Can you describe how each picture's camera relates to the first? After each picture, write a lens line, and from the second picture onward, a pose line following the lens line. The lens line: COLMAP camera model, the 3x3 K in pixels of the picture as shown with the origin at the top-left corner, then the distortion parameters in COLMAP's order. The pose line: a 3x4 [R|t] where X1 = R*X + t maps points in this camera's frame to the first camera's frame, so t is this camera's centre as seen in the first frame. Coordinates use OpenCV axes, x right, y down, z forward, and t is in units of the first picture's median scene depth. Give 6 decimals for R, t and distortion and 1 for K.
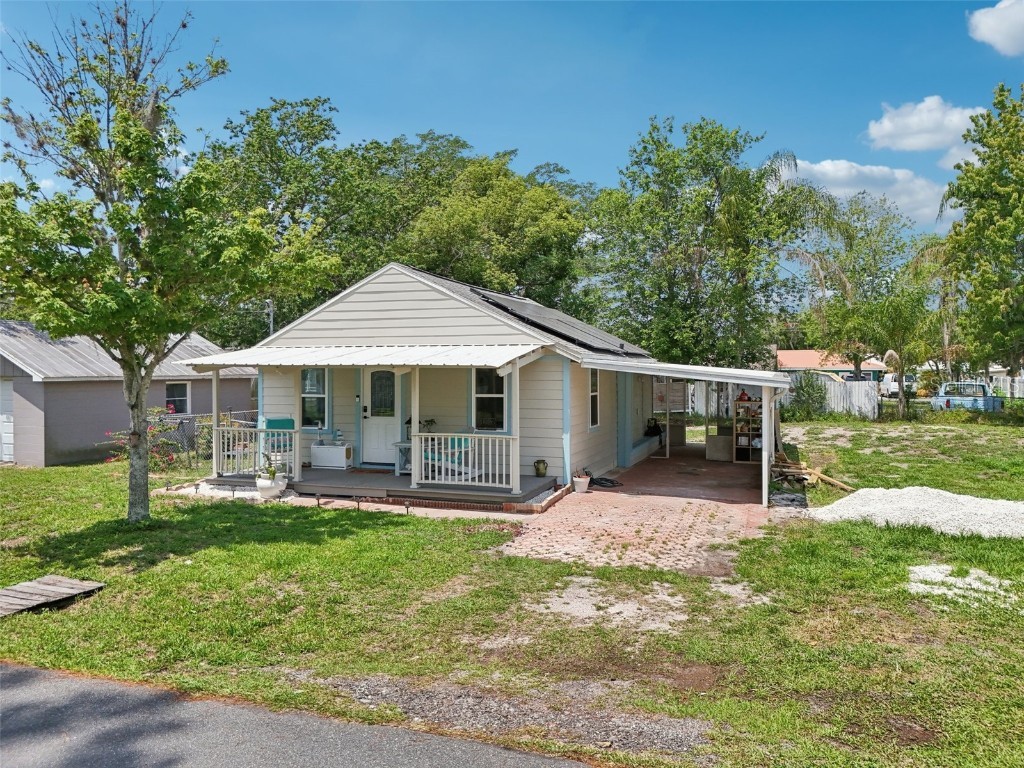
lens RADIAL K [[793.6, 0, 508.1], [0, 793.6, 382.4], [0, 0, 1]] dist [0.004095, 0.001061]
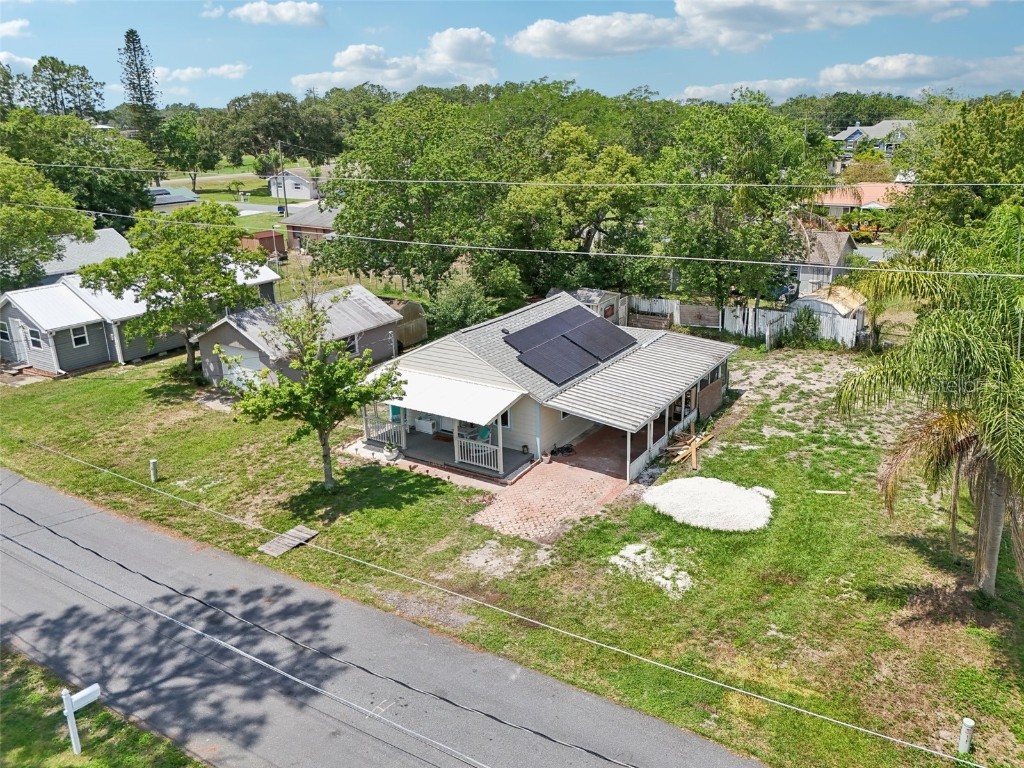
lens RADIAL K [[804.7, 0, 547.4], [0, 804.7, 382.7], [0, 0, 1]] dist [0.012575, -0.009104]
pose [[0.983462, 0.042067, -0.176162, 0.493226], [0.010589, 0.957633, 0.287796, -0.694106], [0.180806, -0.284902, 0.941350, -0.881111]]
